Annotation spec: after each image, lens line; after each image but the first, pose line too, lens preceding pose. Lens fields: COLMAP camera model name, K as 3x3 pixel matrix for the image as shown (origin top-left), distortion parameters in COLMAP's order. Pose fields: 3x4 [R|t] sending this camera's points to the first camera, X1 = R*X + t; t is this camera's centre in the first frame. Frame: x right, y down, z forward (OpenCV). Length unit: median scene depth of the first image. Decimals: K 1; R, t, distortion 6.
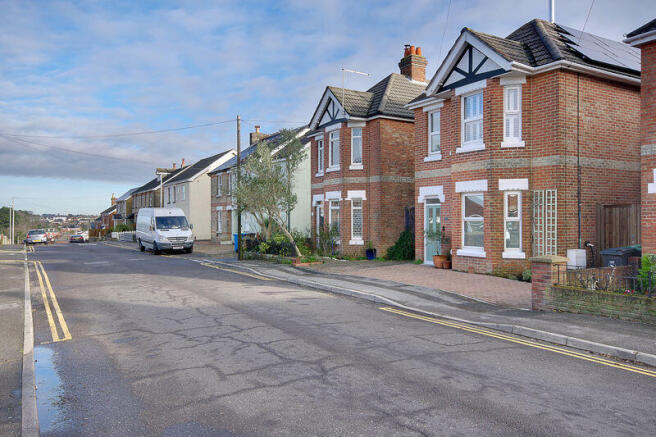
lens RADIAL K [[509.3, 0, 328.0], [0, 509.3, 218.5], [0, 0, 1]] dist [-0.001200, 0.000098]
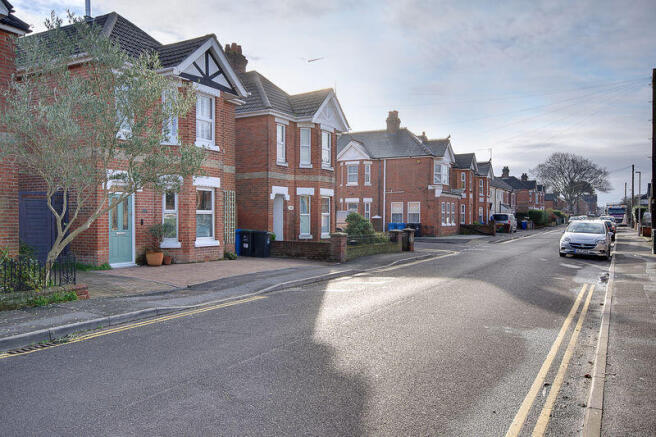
lens RADIAL K [[509.3, 0, 328.0], [0, 509.3, 218.5], [0, 0, 1]] dist [-0.001200, 0.000098]
pose [[-0.490509, -0.028625, 0.870966, -0.820579], [-0.019049, 0.999574, 0.022124, -0.014513], [-0.871228, -0.005739, -0.490845, 1.357203]]
